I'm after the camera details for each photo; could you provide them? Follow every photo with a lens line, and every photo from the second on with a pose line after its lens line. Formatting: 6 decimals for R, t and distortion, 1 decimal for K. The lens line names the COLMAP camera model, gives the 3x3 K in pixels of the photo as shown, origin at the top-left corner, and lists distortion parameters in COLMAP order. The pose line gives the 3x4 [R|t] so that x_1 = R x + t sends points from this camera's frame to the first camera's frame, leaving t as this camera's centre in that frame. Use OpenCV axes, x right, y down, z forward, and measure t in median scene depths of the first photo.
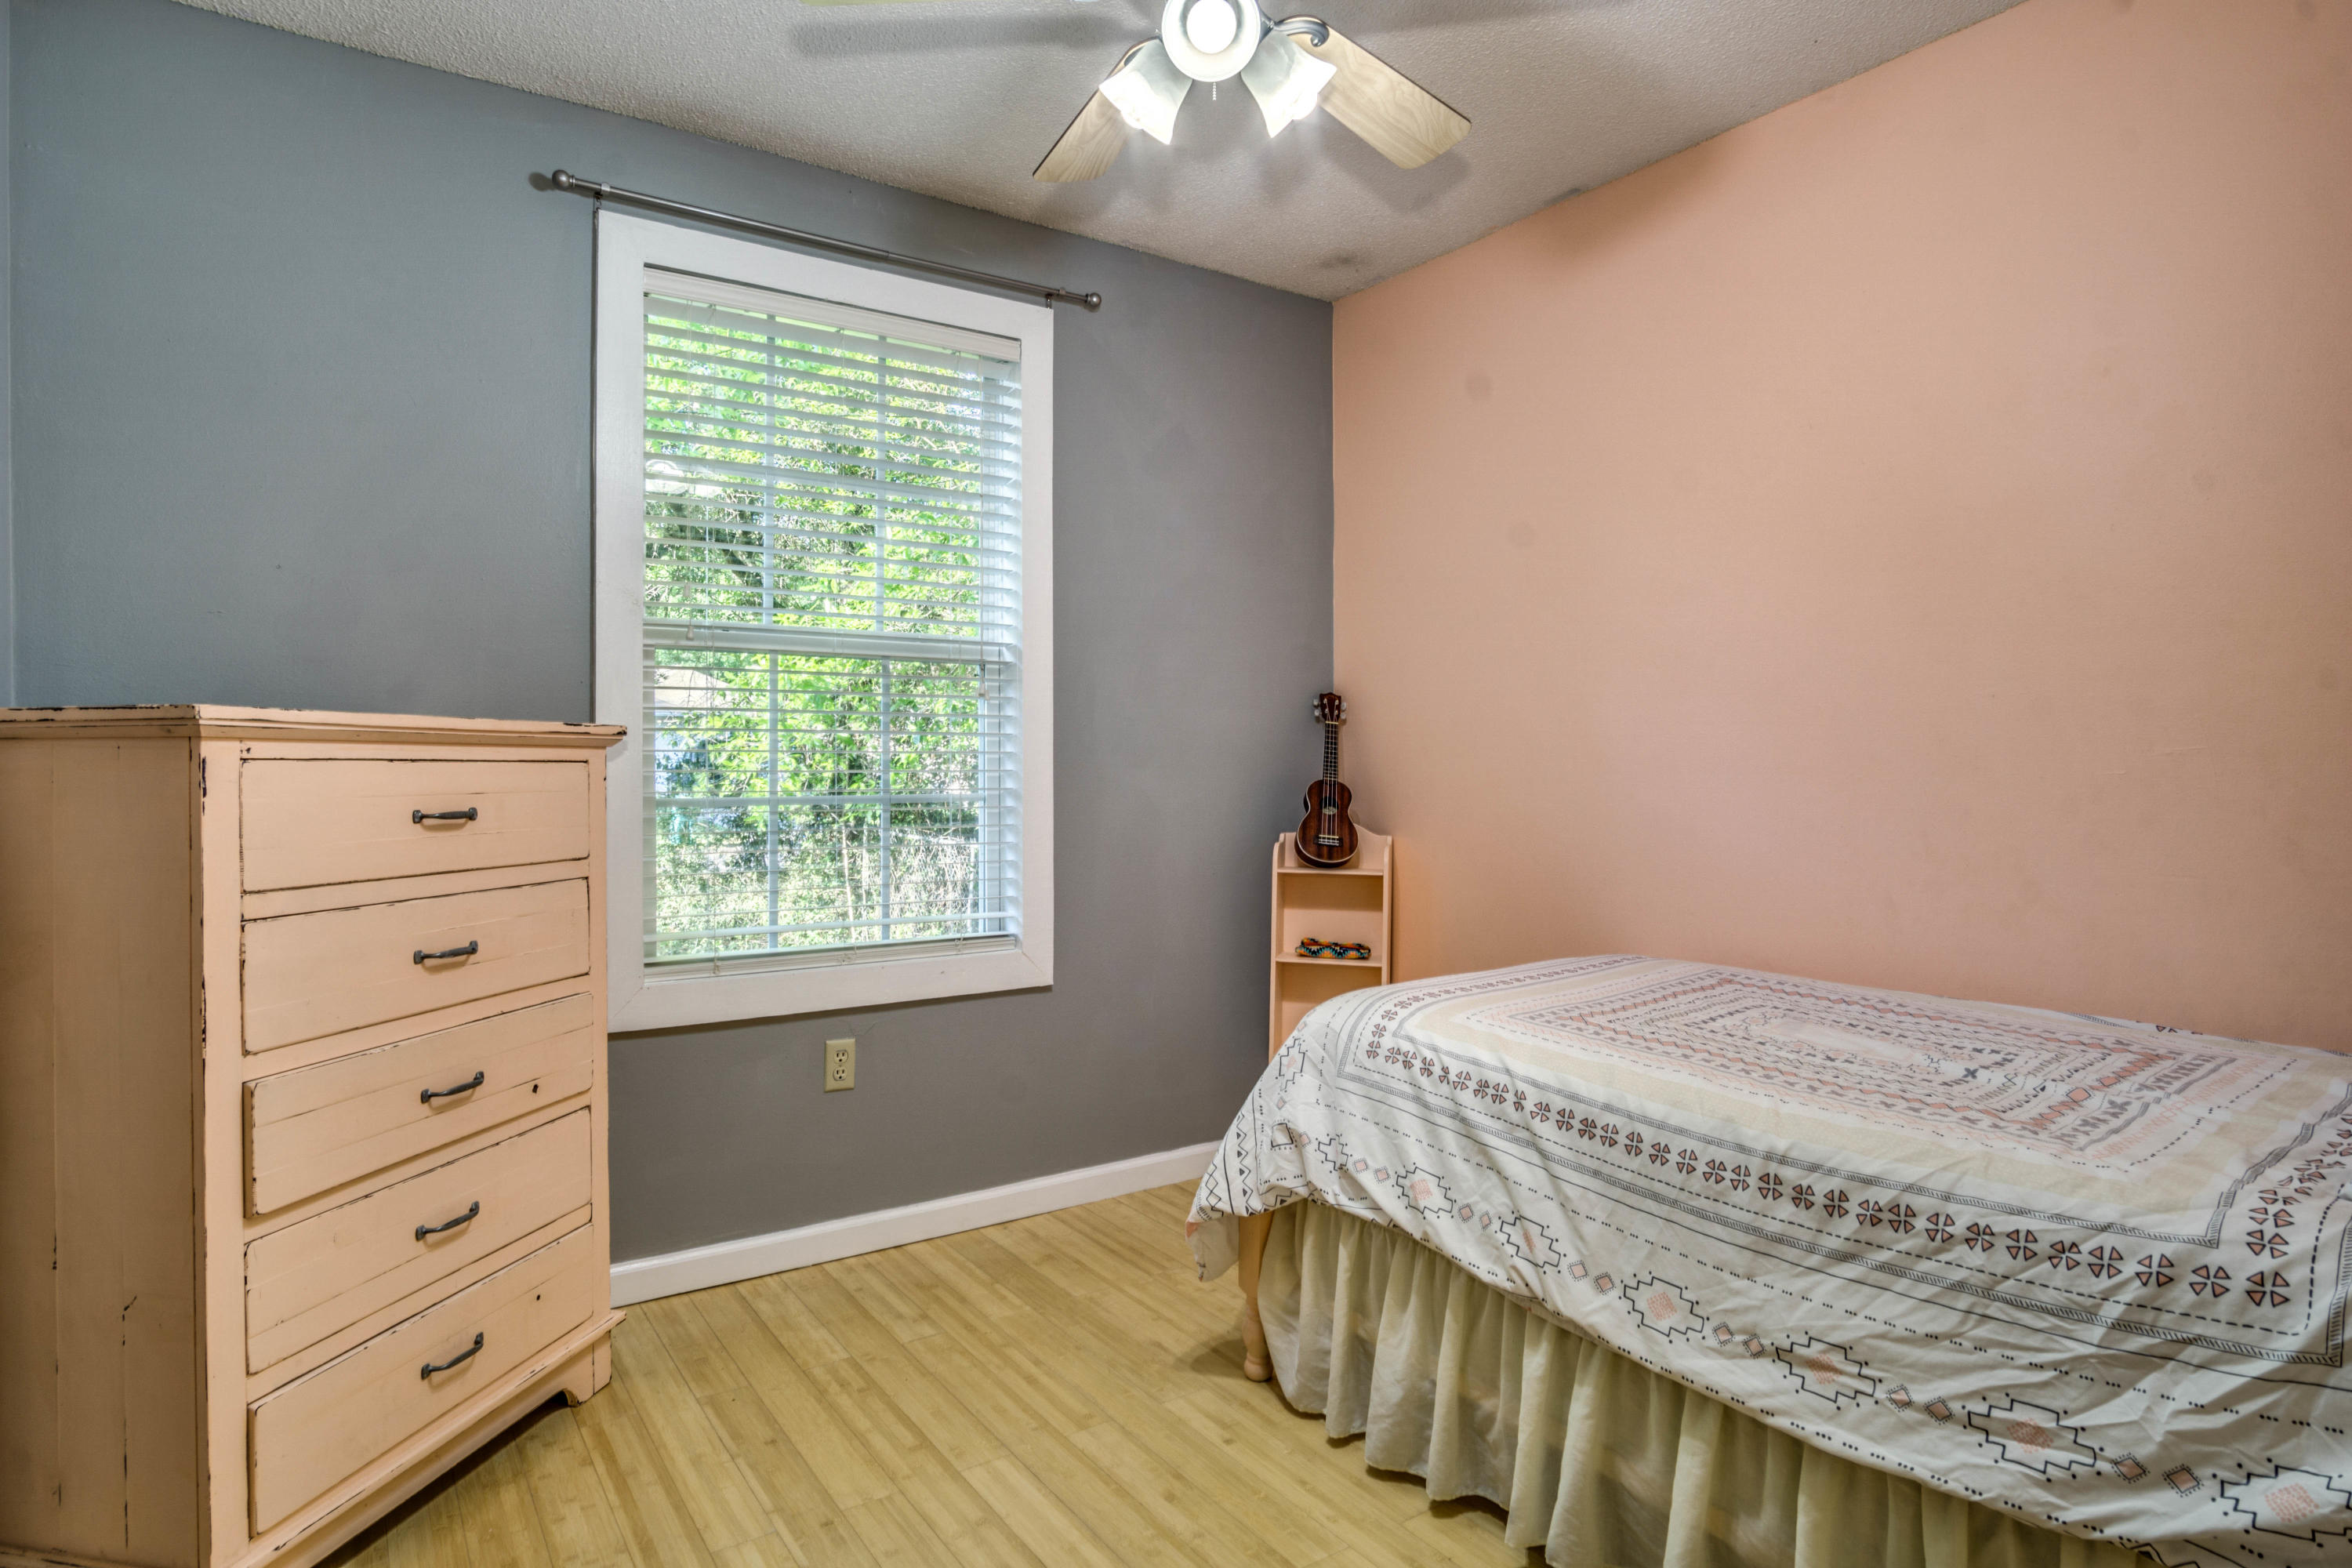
lens RADIAL K [[1268.2, 0, 1160.6], [0, 1268.2, 764.5], [0, 0, 1]] dist [-0.033745, 0.009359]
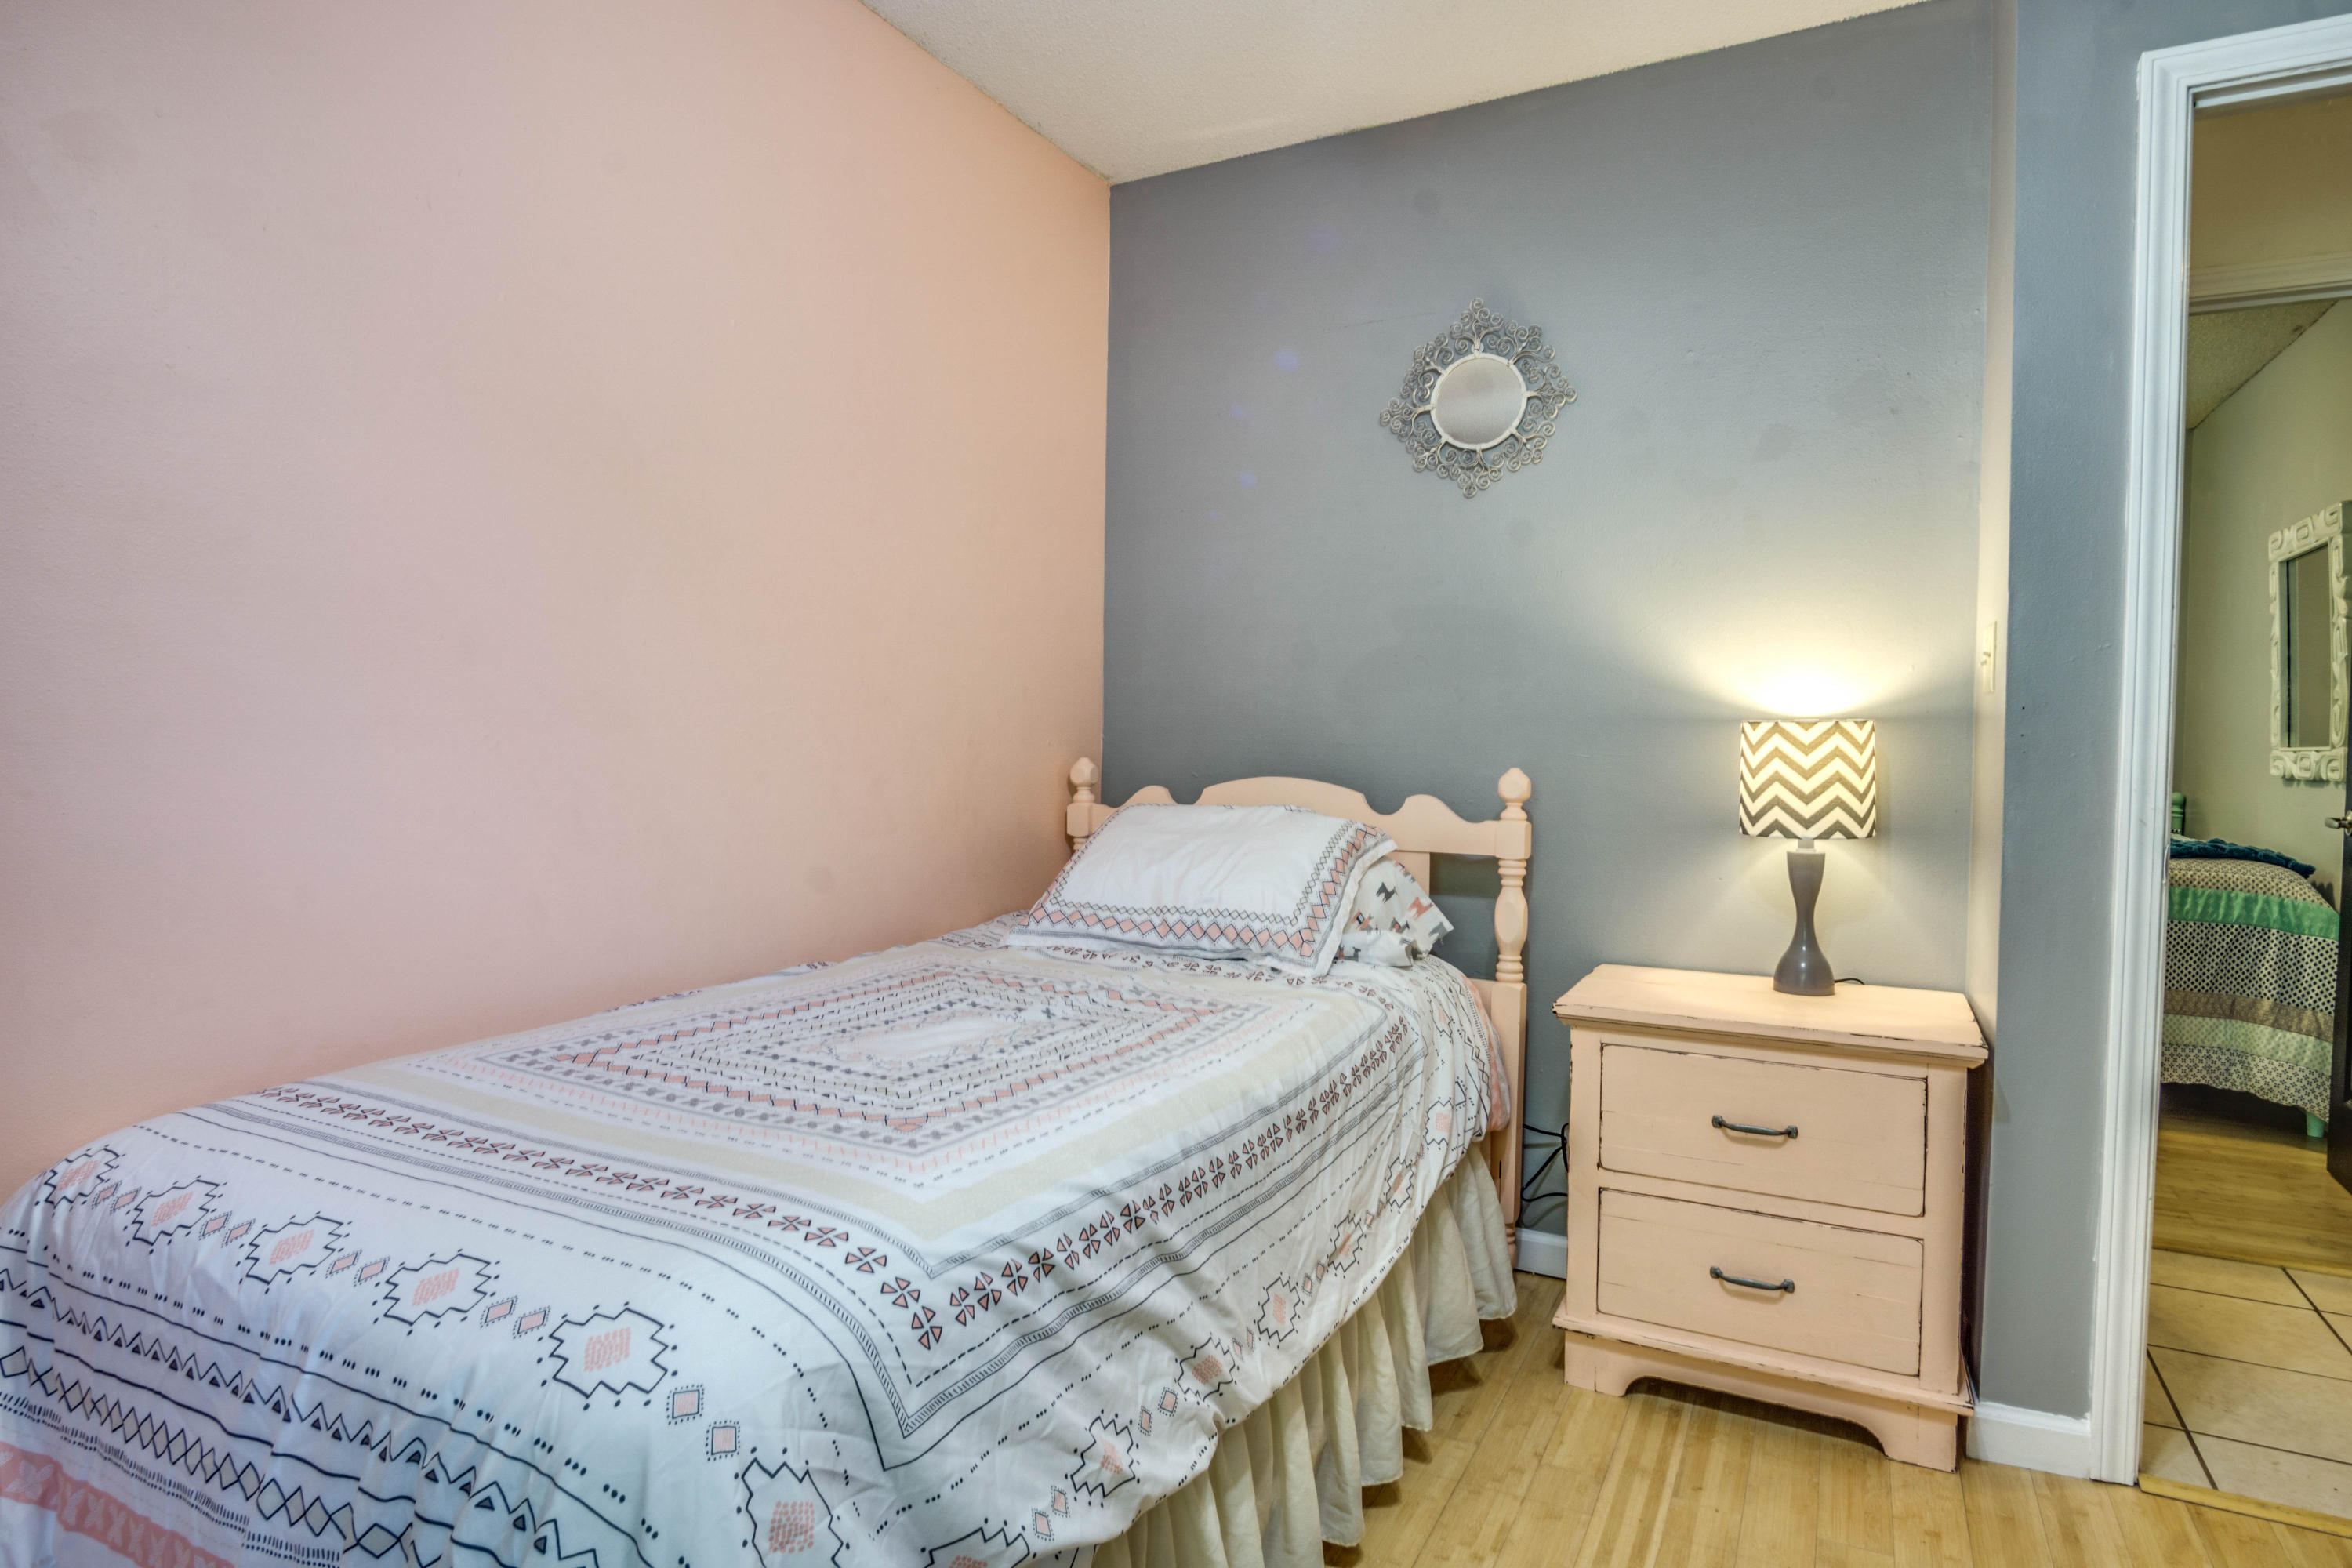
lens RADIAL K [[1268.2, 0, 1160.6], [0, 1268.2, 764.5], [0, 0, 1]] dist [-0.033745, 0.009359]
pose [[-0.460215, -0.027187, 0.887391, -0.302517], [-0.001401, 0.999552, 0.029897, -0.001551], [-0.887806, 0.012516, -0.460047, 1.193580]]
